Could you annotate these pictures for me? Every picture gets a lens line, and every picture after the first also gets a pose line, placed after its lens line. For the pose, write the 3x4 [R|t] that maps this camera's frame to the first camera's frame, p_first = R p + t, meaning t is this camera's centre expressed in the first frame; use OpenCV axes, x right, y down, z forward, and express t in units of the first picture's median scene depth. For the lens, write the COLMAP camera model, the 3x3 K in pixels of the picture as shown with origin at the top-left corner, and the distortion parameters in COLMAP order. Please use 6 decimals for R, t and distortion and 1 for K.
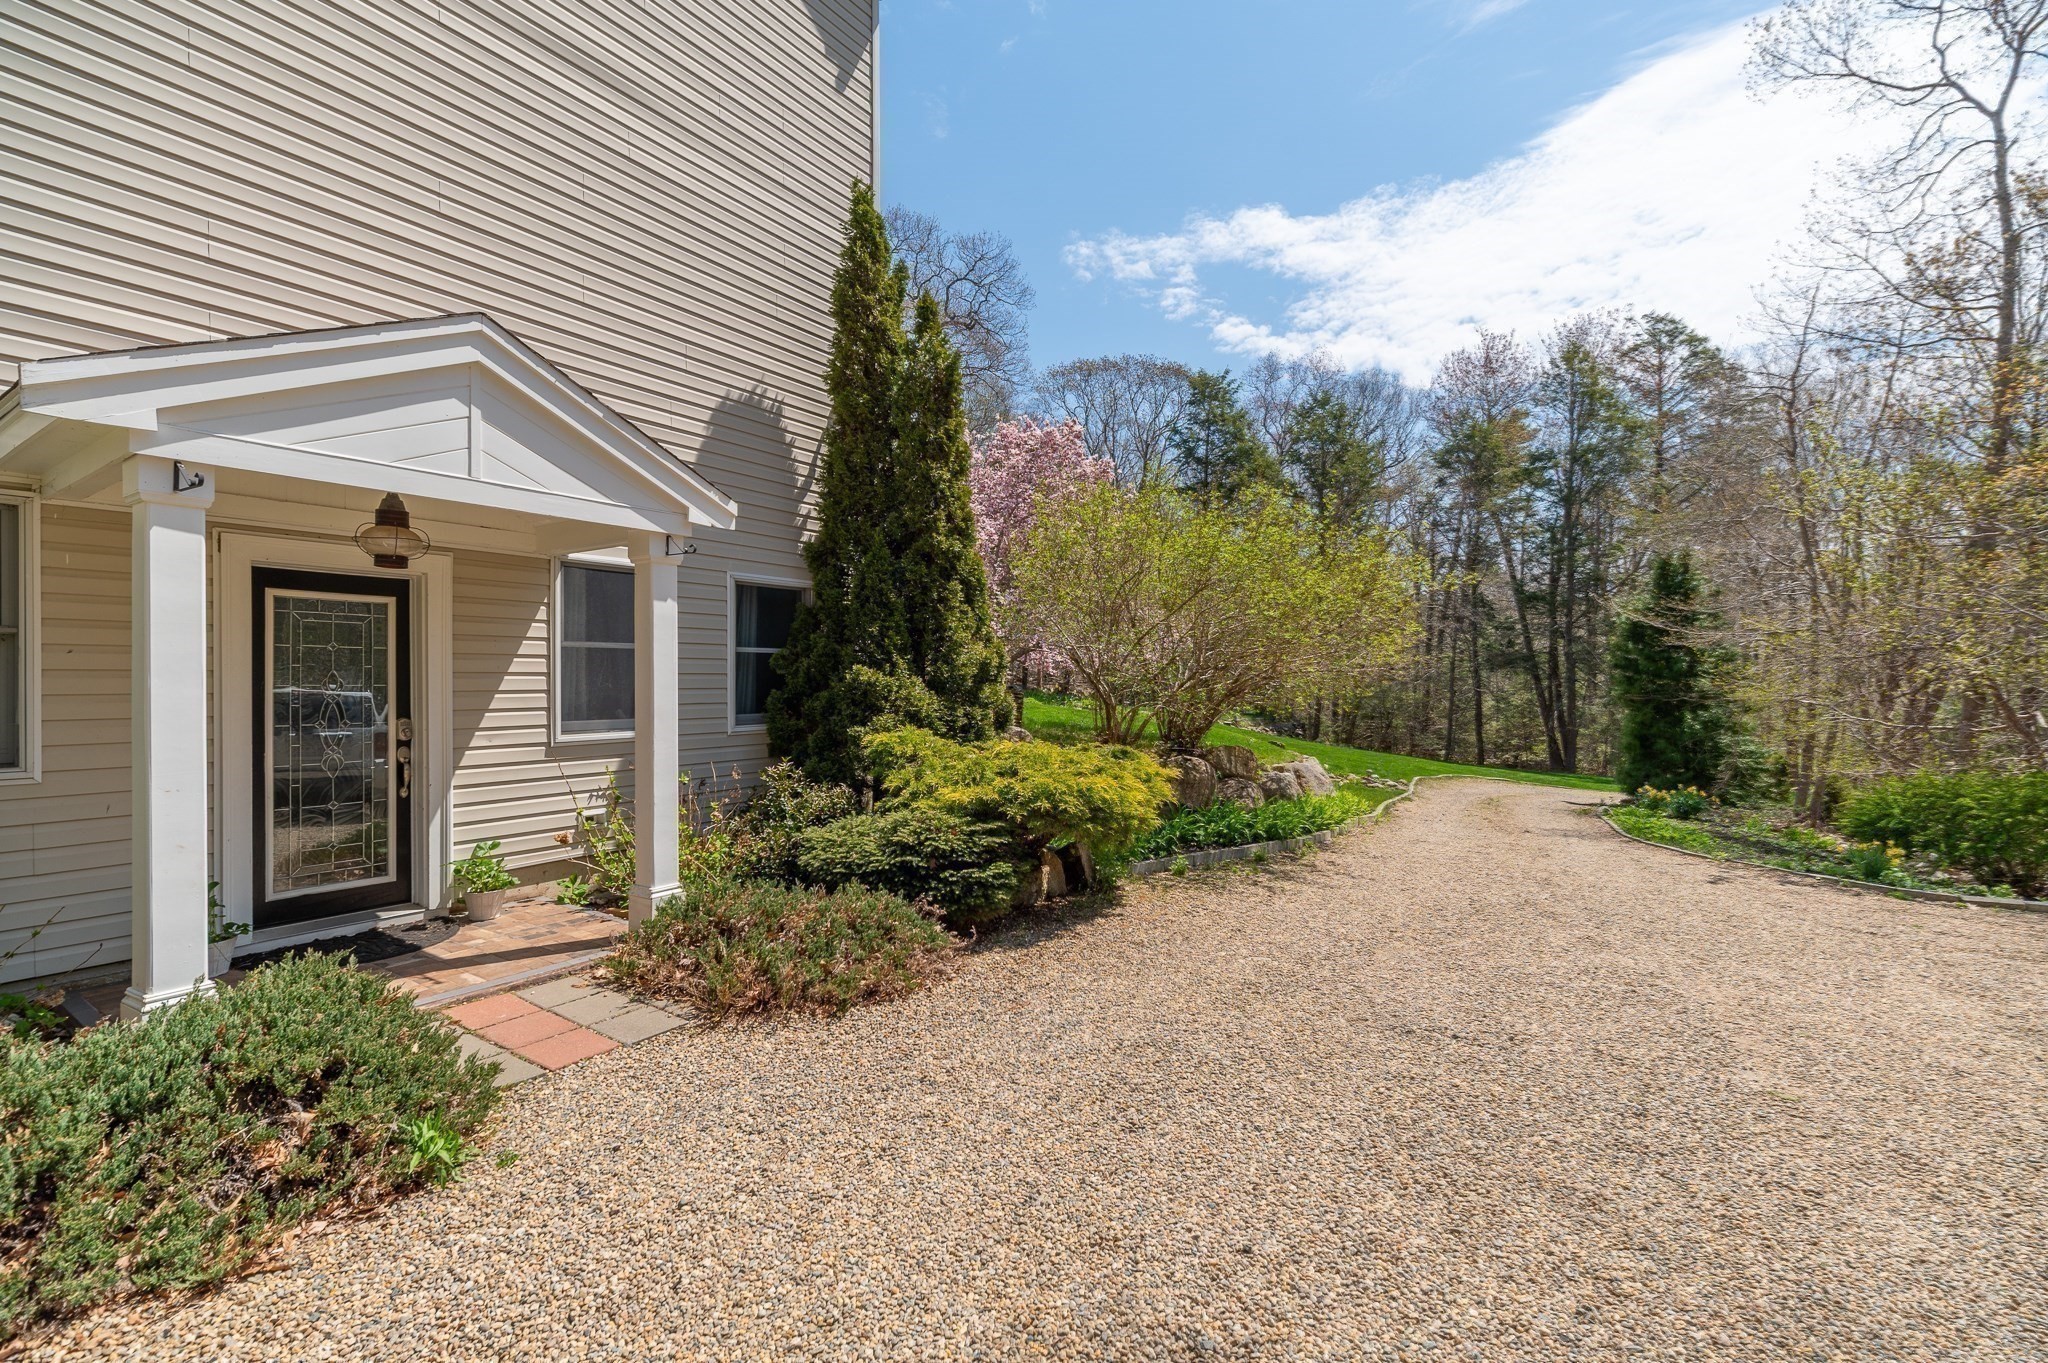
lens RADIAL K [[882.0, 0, 1028.7], [0, 882.0, 678.7], [0, 0, 1]] dist [-0.001663, -0.000839]
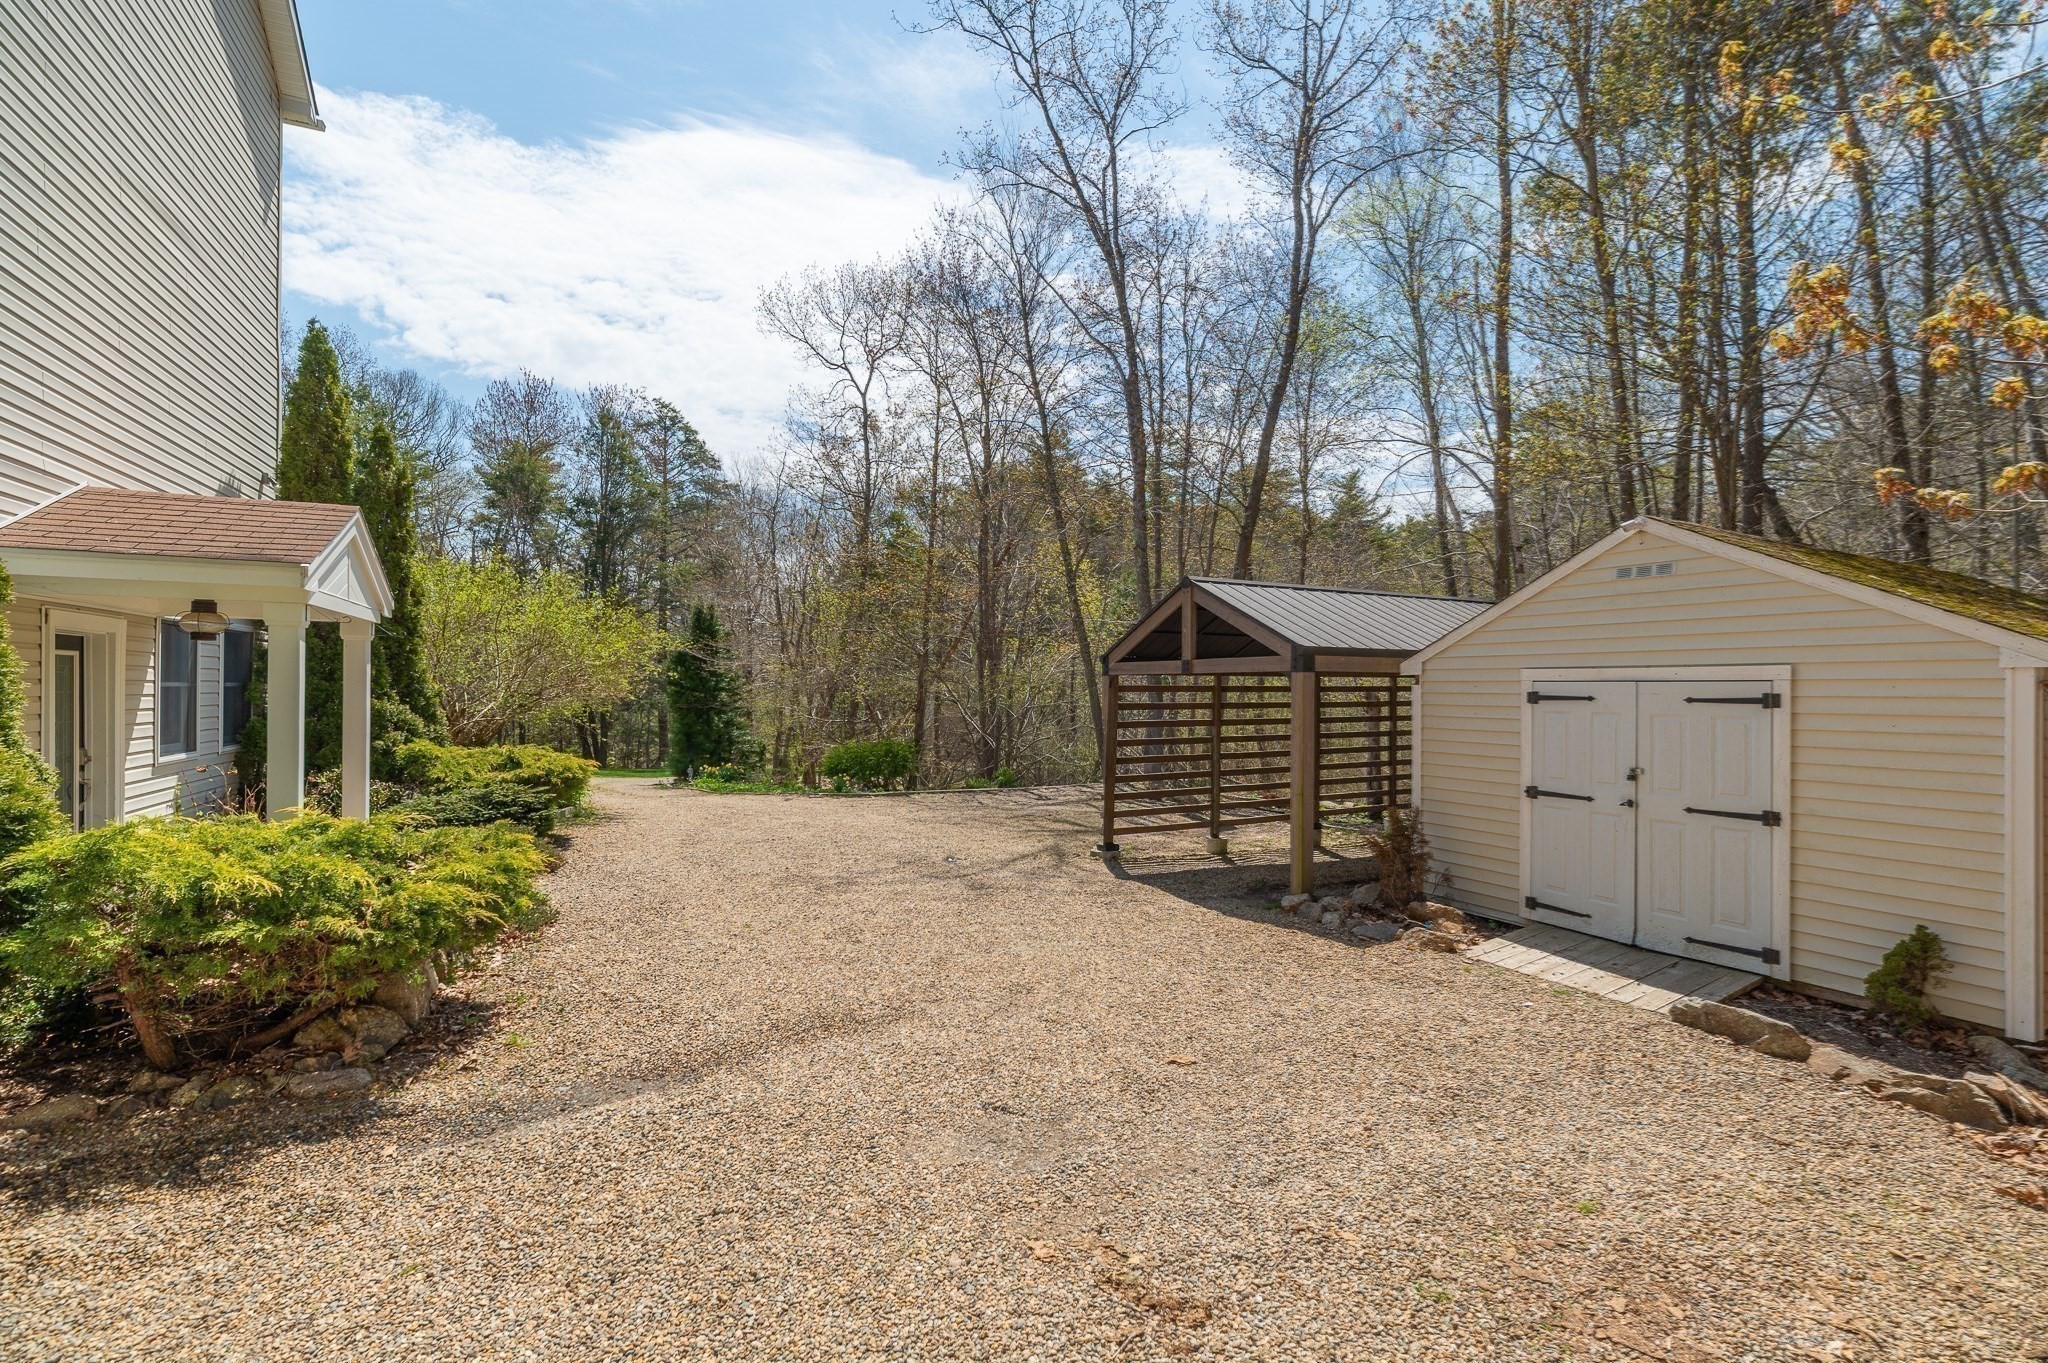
lens RADIAL K [[882.0, 0, 1025.5], [0, 882.0, 685.8], [0, 0, 1]] dist [-0.001663, -0.000839]
pose [[0.498257, 0.005405, 0.867012, -0.132460], [-0.006812, 0.999974, -0.002320, -0.005734], [-0.867002, -0.004750, 0.498281, -0.090500]]
